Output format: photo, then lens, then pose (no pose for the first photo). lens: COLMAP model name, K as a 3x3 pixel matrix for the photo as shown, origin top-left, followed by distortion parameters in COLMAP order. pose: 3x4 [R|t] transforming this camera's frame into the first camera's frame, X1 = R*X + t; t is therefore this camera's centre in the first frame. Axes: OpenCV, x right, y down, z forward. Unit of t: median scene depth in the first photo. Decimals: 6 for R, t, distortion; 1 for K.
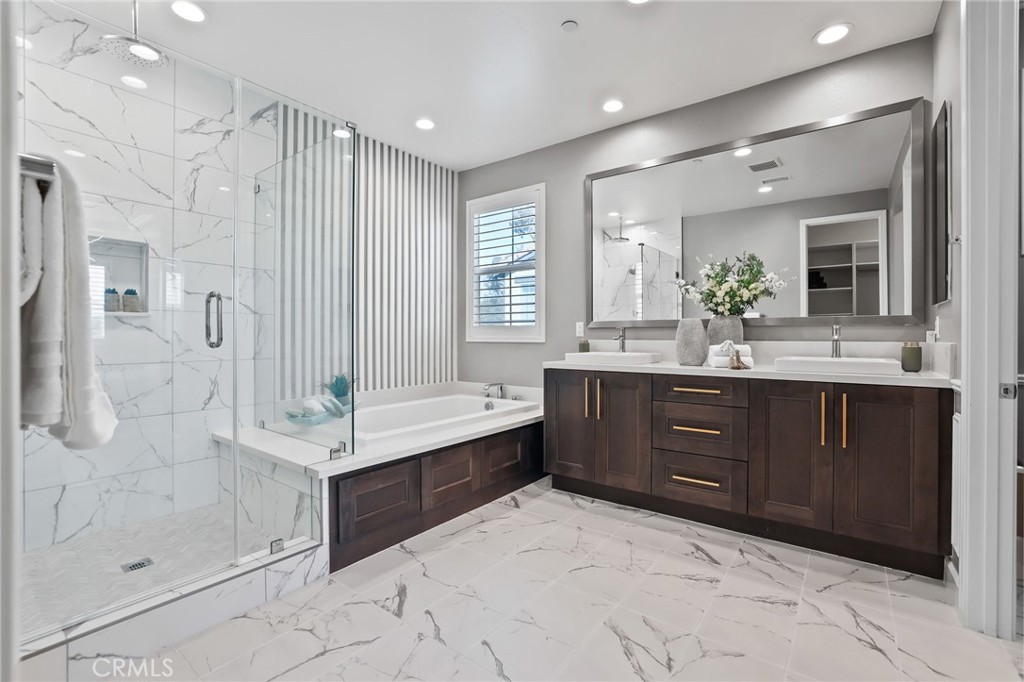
lens RADIAL K [[457.0, 0, 512.0], [0, 457.0, 336.8], [0, 0, 1]] dist [-0.043671, 0.016480]
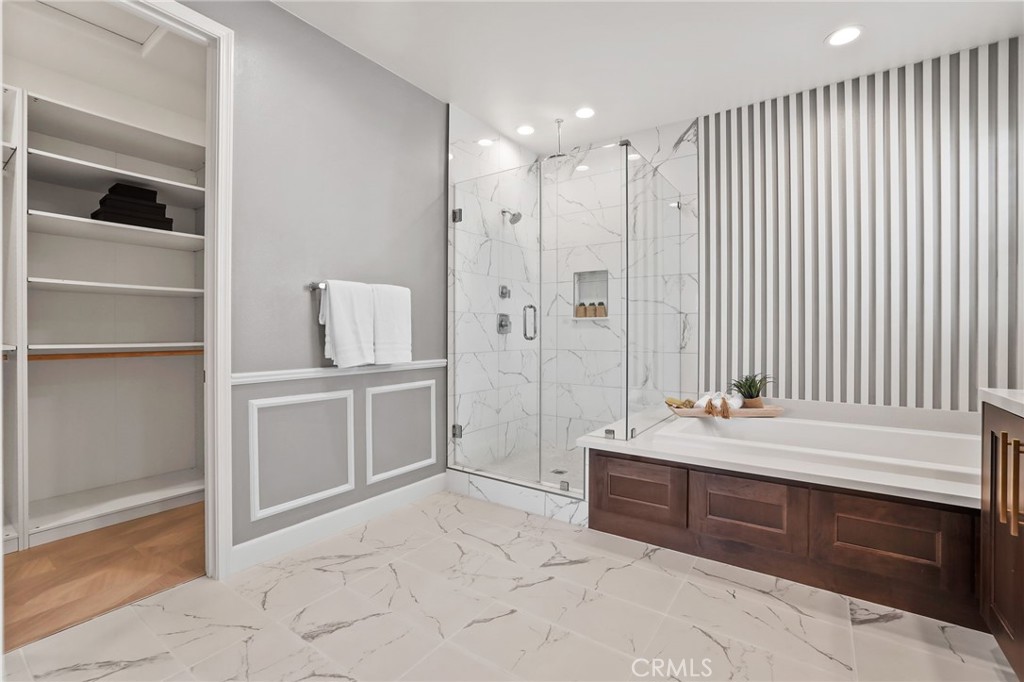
lens RADIAL K [[453.6, 0, 505.4], [0, 453.6, 332.0], [0, 0, 1]] dist [-0.045629, 0.017143]
pose [[0.032193, 0.001255, -0.999481, 0.603379], [-0.003534, 0.999993, 0.001142, -0.003549], [0.999475, 0.003495, 0.032197, 0.550348]]
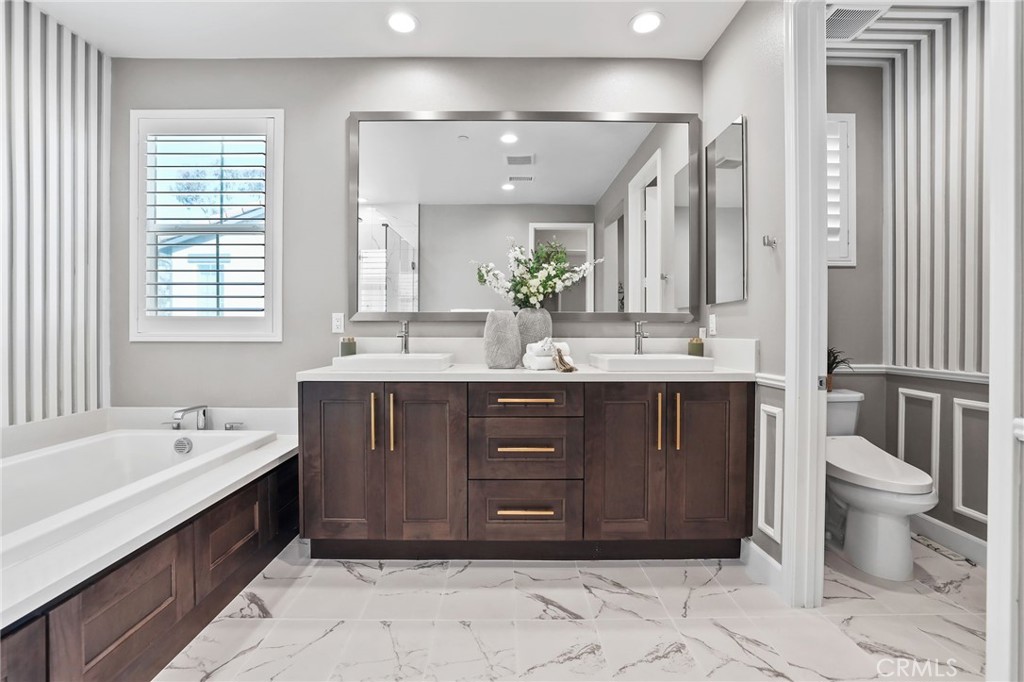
lens RADIAL K [[450.6, 0, 509.1], [0, 450.6, 336.9], [0, 0, 1]] dist [-0.046368, 0.016424]
pose [[0.789858, -0.005813, 0.613263, -0.094981], [0.000327, 0.999959, 0.009057, -0.000927], [-0.613290, -0.006953, 0.789827, 0.361651]]
